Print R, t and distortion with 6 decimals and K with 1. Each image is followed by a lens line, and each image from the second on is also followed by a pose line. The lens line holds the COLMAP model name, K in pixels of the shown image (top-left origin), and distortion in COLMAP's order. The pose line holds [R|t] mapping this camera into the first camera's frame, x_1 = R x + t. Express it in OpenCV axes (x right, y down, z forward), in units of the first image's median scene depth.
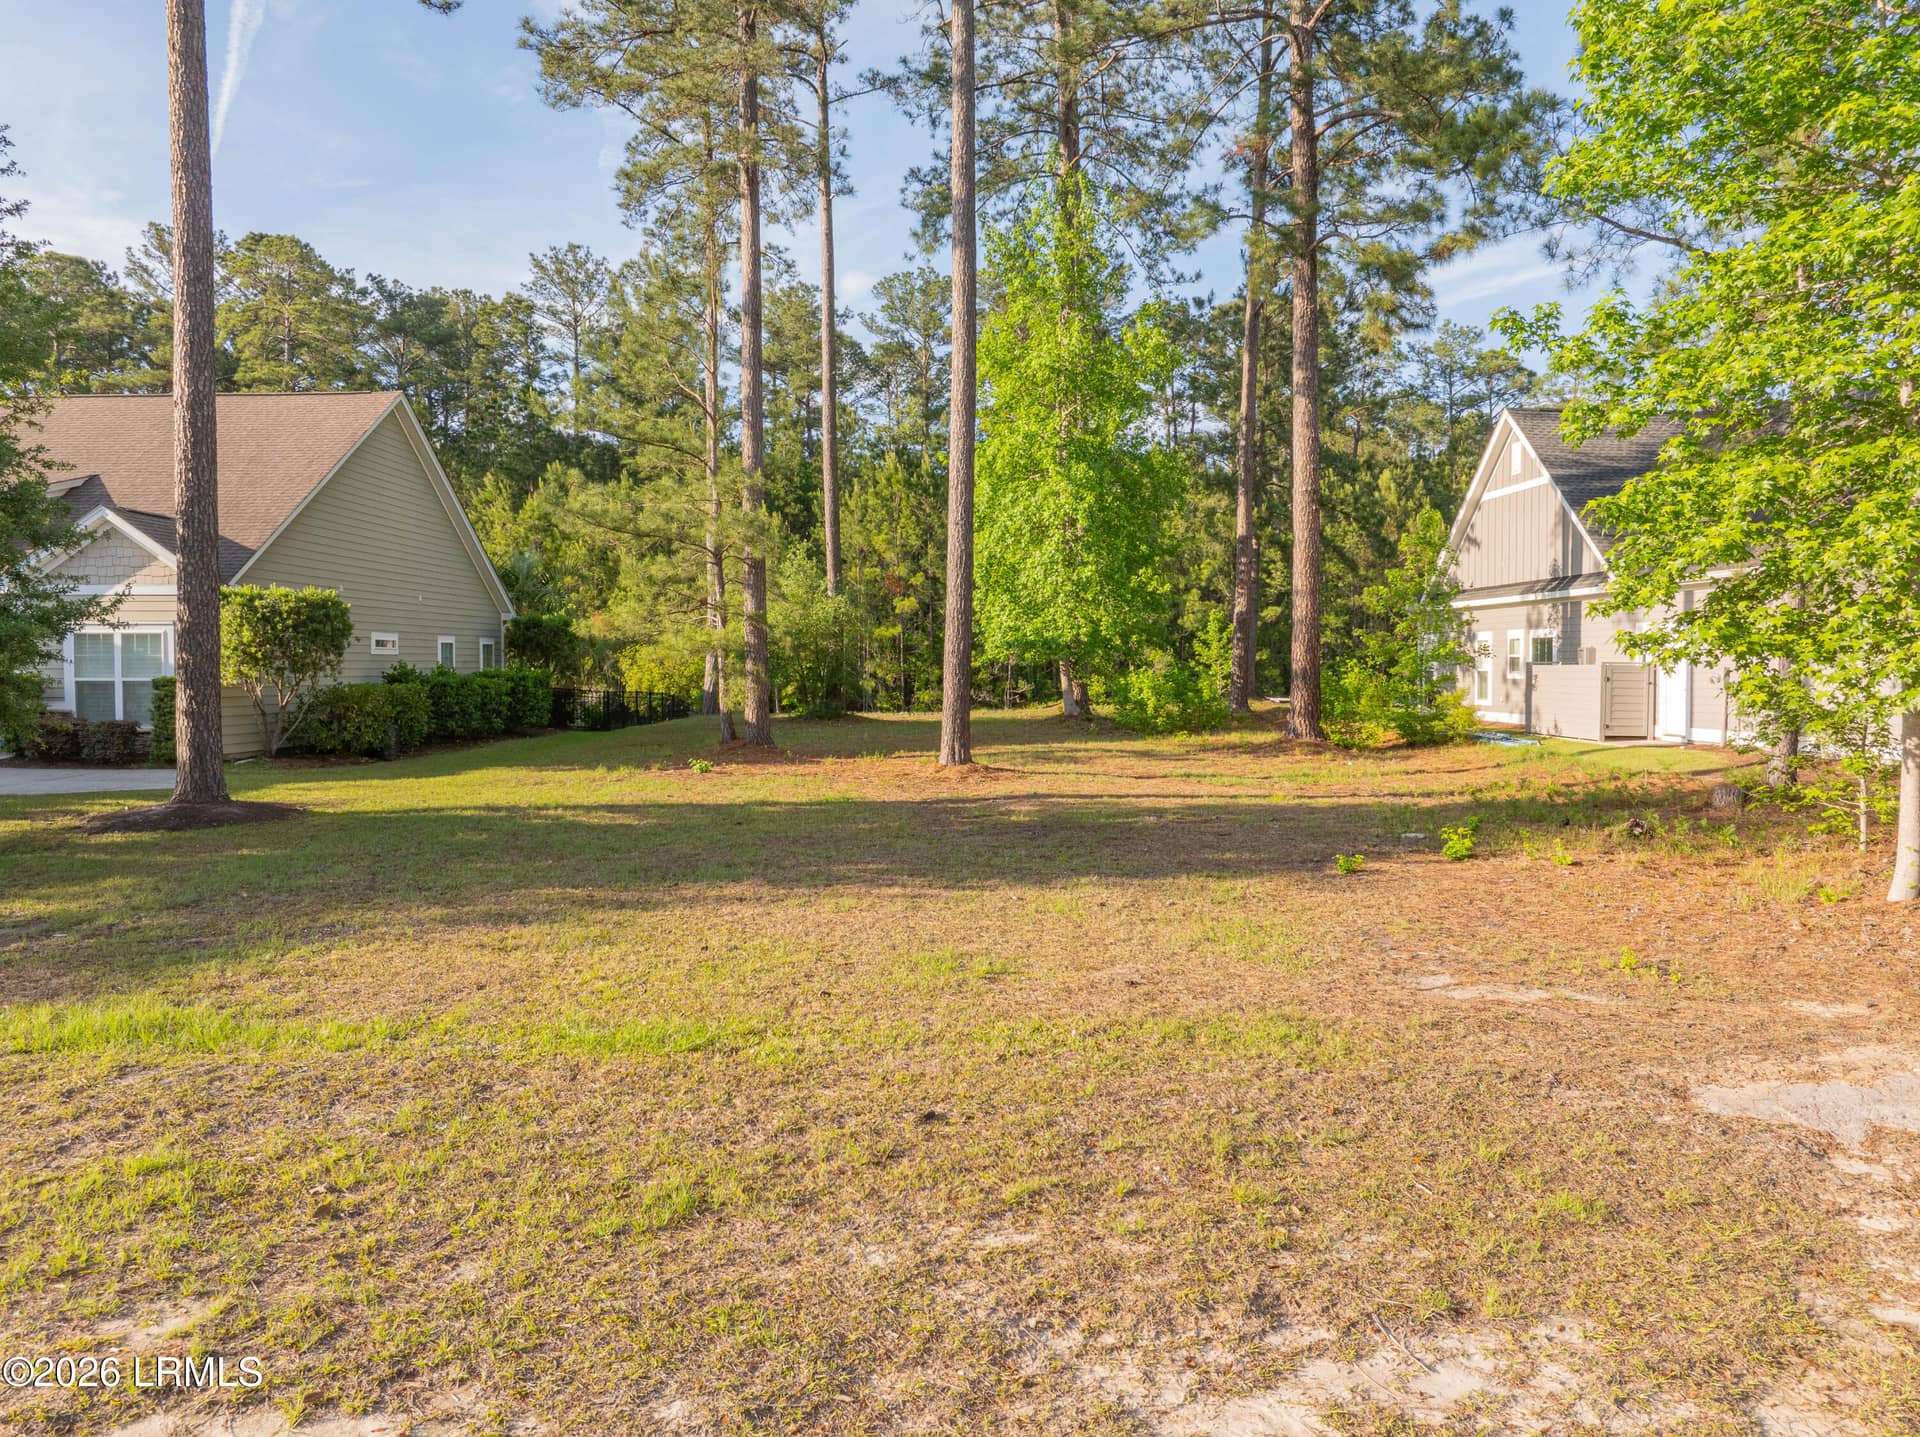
lens RADIAL K [[1338.6, 0, 960.0], [0, 1338.6, 718.5], [0, 0, 1]] dist [-0.040751, 0.000837]
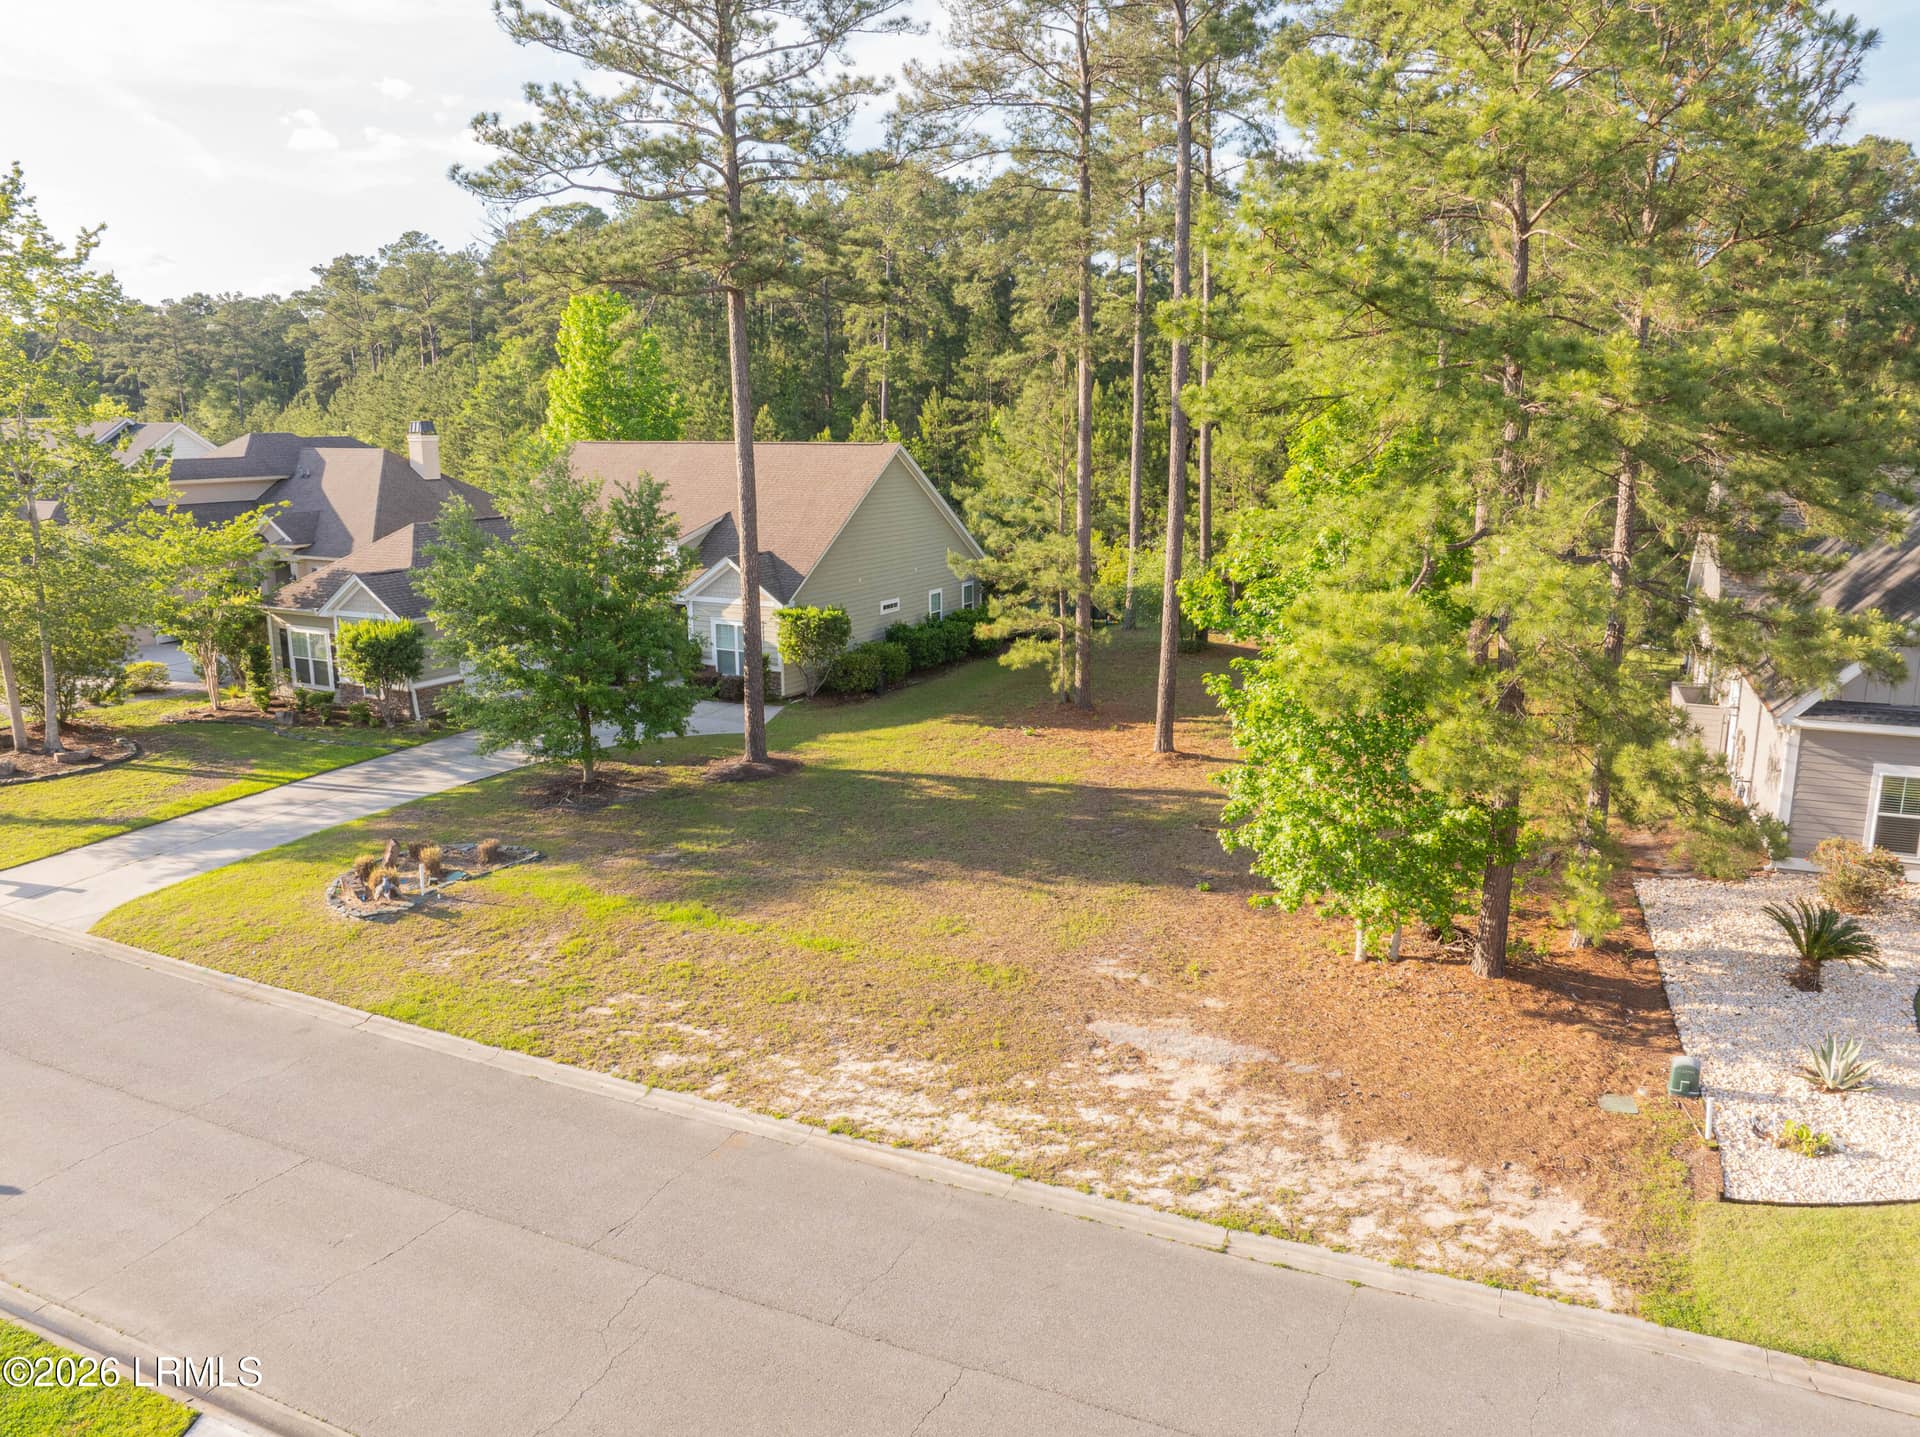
lens RADIAL K [[1338.6, 0, 960.0], [0, 1338.6, 718.5], [0, 0, 1]] dist [-0.040751, 0.000837]
pose [[0.897462, 0.092667, -0.431247, 0.460951], [-0.013935, 0.983151, 0.182261, -0.290843], [0.440871, -0.157563, 0.883633, -0.531707]]
